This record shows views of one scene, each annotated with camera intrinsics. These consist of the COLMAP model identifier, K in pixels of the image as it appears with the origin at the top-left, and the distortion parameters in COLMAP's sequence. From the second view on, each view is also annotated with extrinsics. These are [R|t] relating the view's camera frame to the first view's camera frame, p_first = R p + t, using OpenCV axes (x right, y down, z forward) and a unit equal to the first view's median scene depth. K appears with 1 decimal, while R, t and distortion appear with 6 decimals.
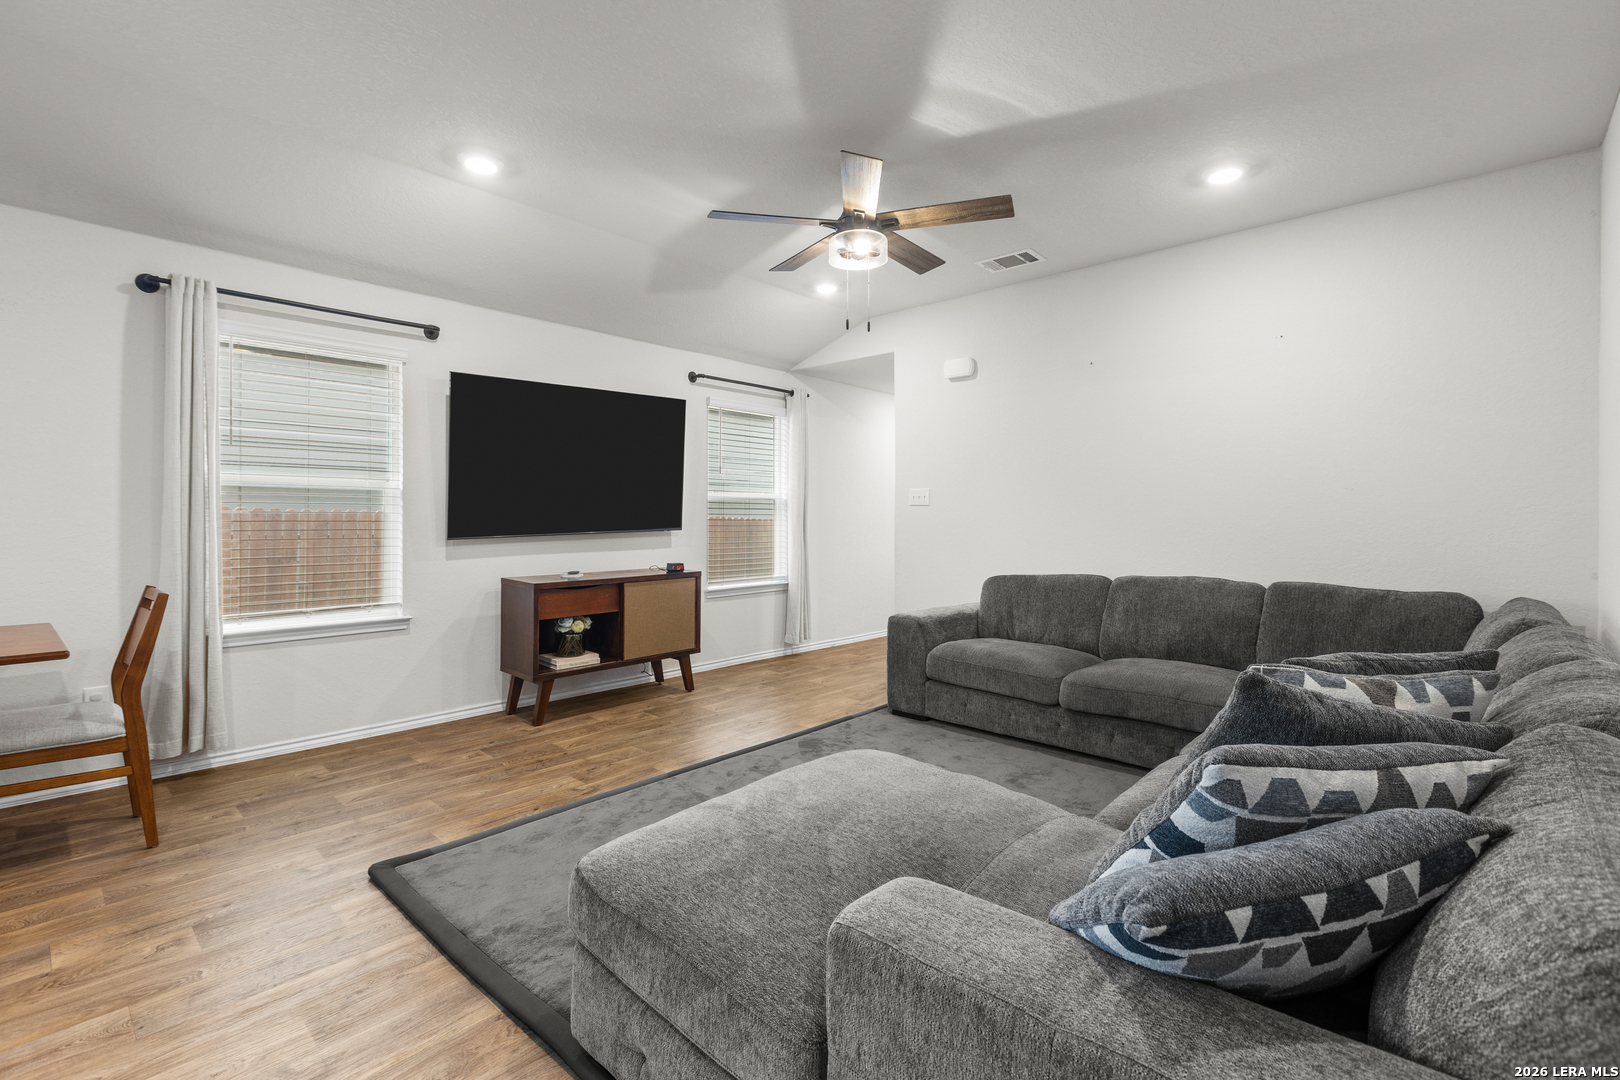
lens RADIAL K [[729.4, 0, 799.9], [0, 729.4, 515.2], [0, 0, 1]] dist [-0.003130, -0.000009]
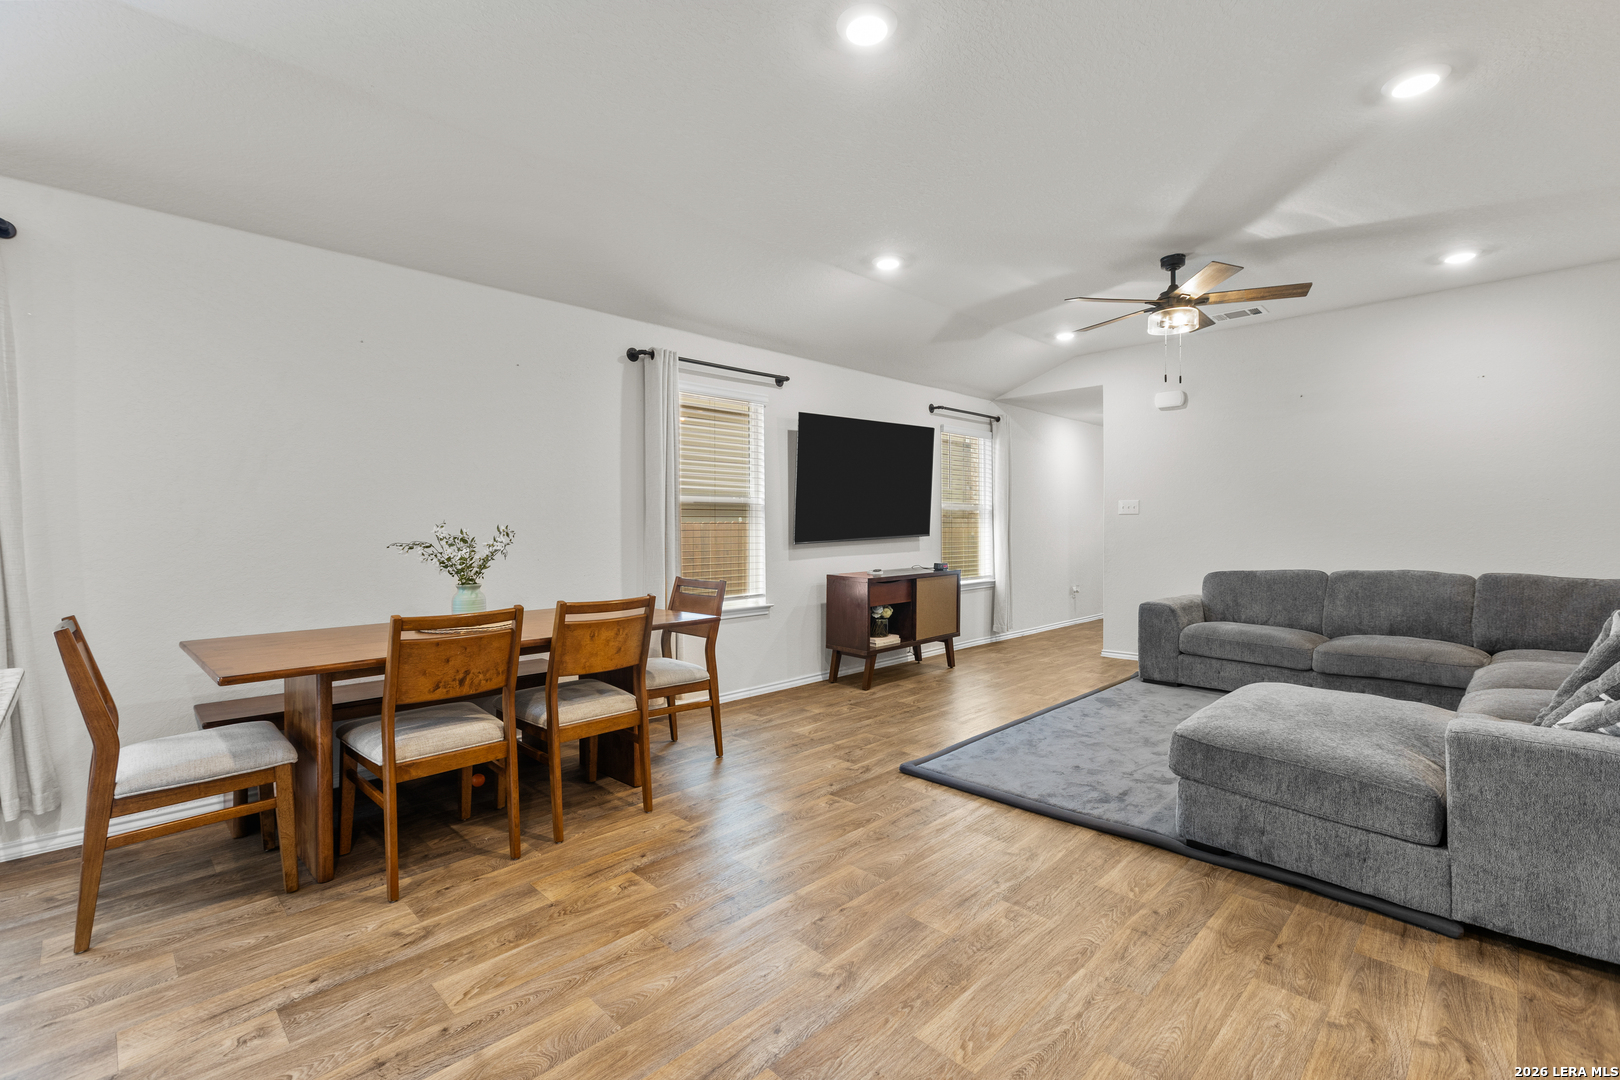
lens RADIAL K [[722.6, 0, 798.3], [0, 722.6, 531.7], [0, 0, 1]] dist [-0.000411, -0.000287]
pose [[0.999112, -0.006451, -0.041631, -0.429583], [0.006916, 0.999915, 0.011035, -0.002504], [0.041556, -0.011313, 0.999072, -0.265422]]
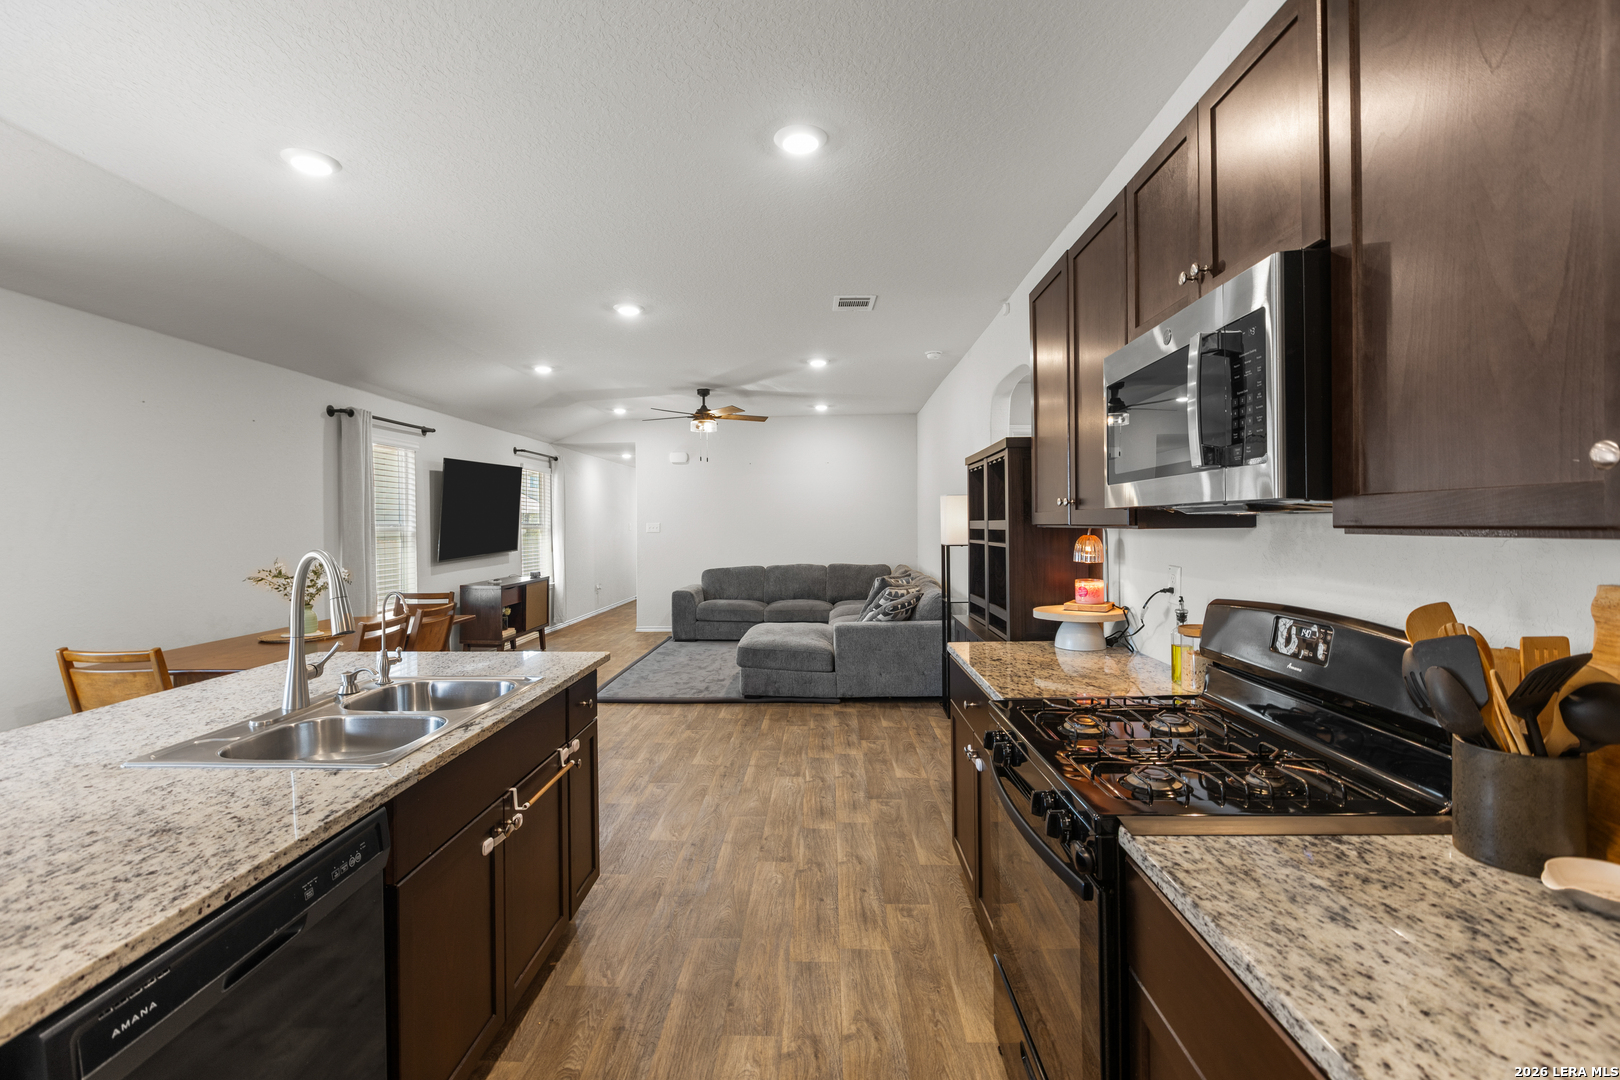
lens RADIAL K [[730.7, 0, 798.8], [0, 730.7, 529.7], [0, 0, 1]] dist [0.002325, 0.000529]
pose [[0.759451, -0.014685, 0.650399, -0.936368], [0.008166, 0.999882, 0.013040, -0.053650], [-0.650514, -0.004592, 0.759481, -0.736462]]
